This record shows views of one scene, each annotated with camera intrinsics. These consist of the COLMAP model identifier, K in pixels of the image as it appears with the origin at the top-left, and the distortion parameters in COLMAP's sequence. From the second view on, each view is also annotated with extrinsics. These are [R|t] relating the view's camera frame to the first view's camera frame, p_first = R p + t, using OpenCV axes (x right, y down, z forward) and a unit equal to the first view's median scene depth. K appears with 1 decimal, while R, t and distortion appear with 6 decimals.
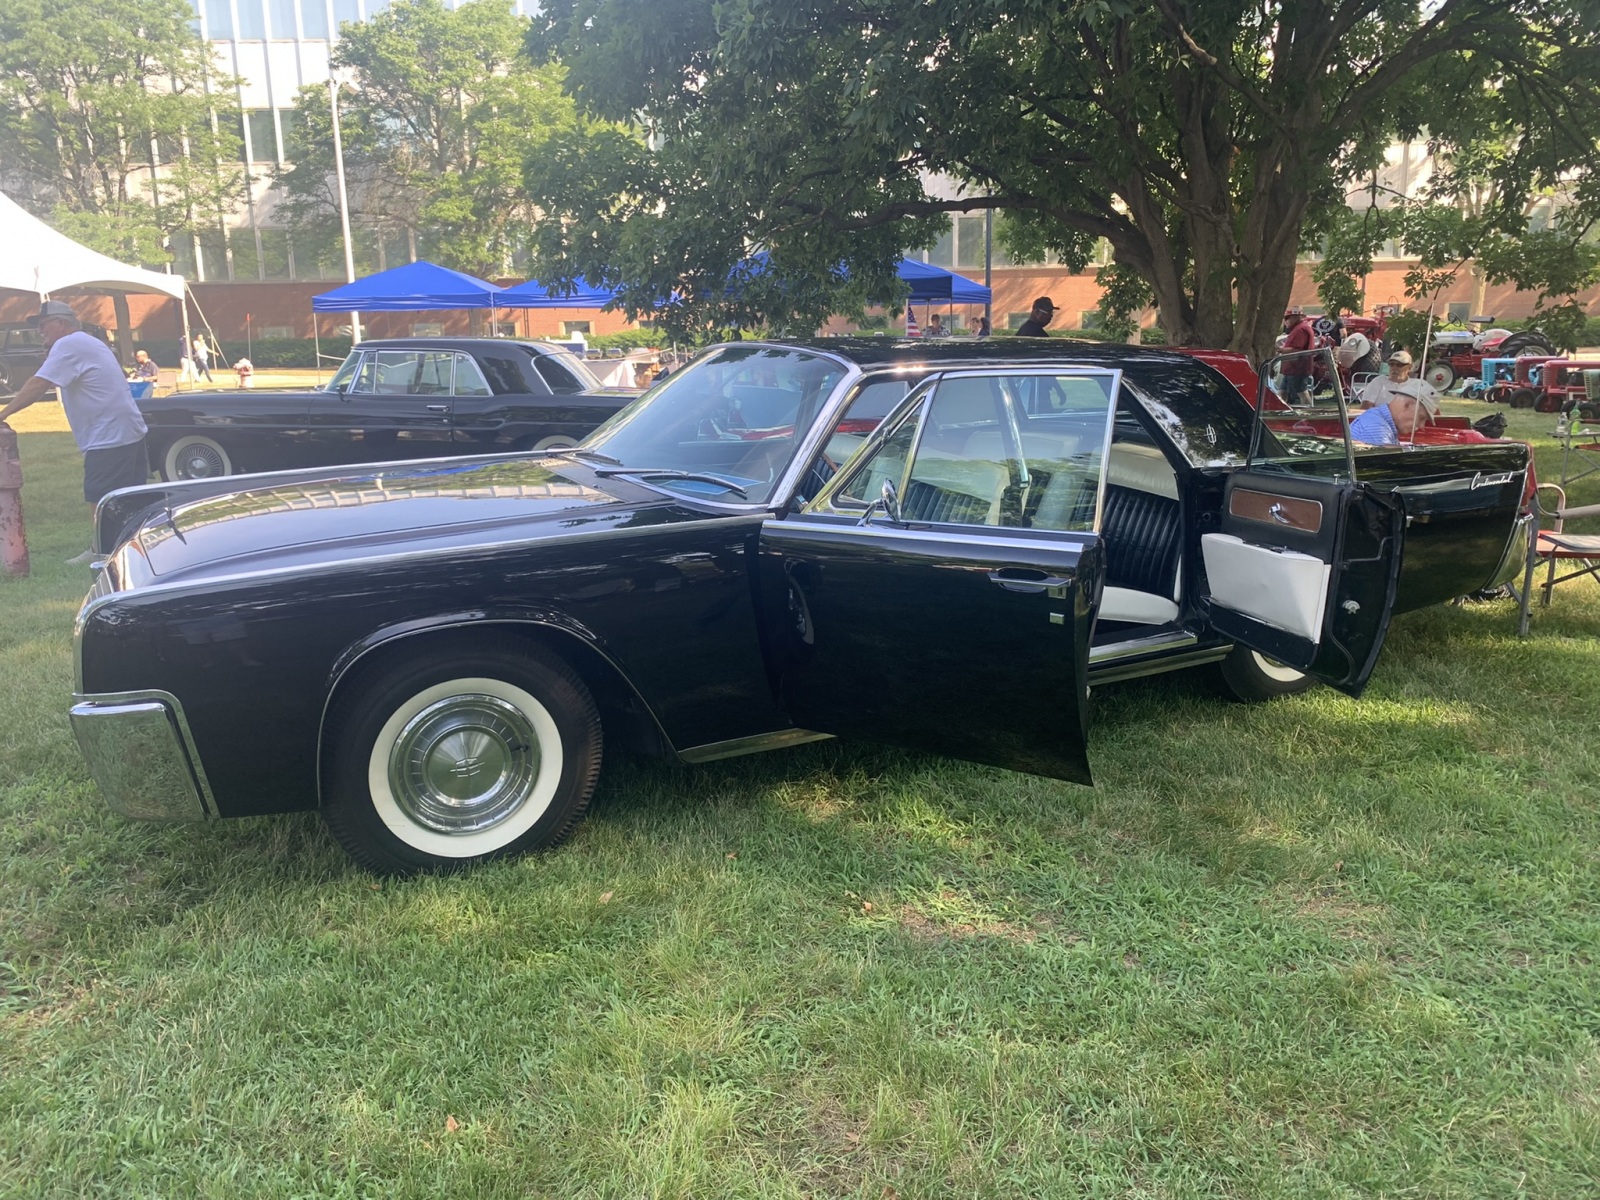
lens RADIAL K [[1183.3, 0, 806.4], [0, 1183.3, 624.2], [0, 0, 1]] dist [-0.001622, -0.000287]
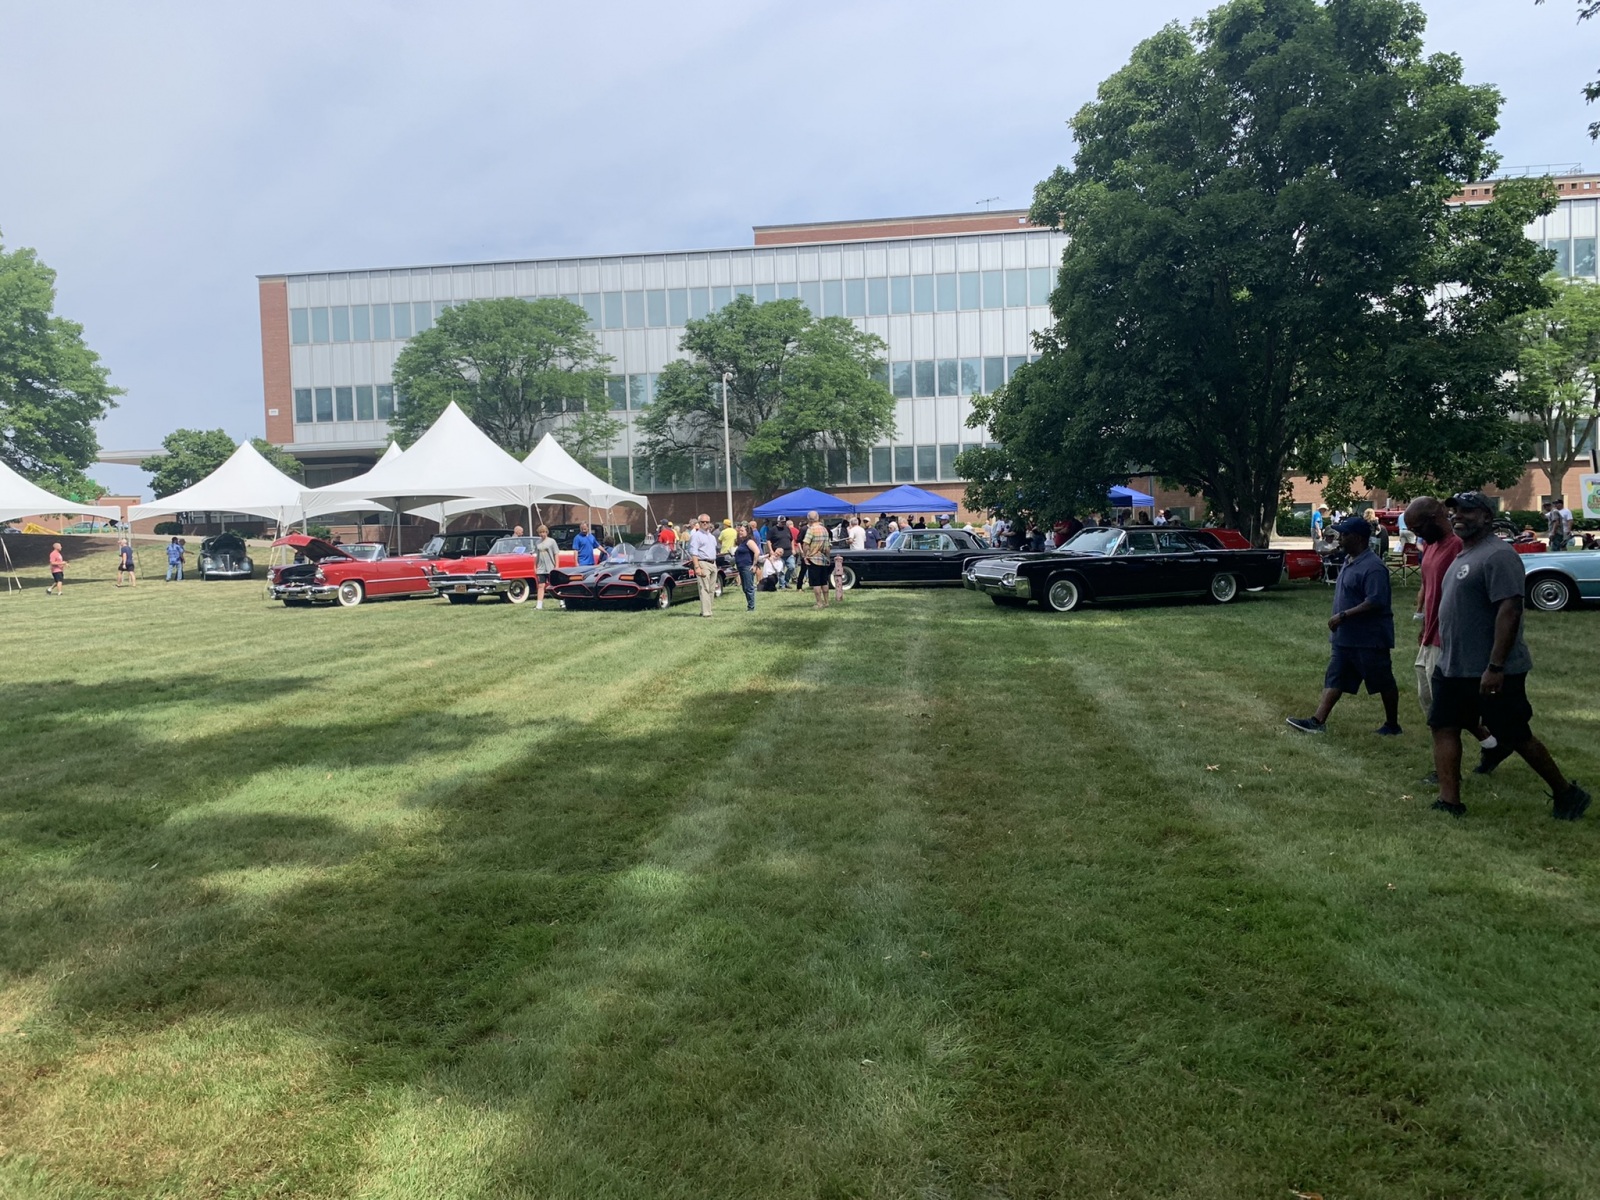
lens RADIAL K [[1205.6, 0, 800.0], [0, 1205.6, 600.0], [0, 0, 1]] dist [0.000681, -0.009702]
pose [[0.990872, 0.003685, -0.134755, -0.058342], [-0.028105, 0.983307, -0.179770, 0.095882], [0.131843, 0.181916, 0.974435, -0.384939]]
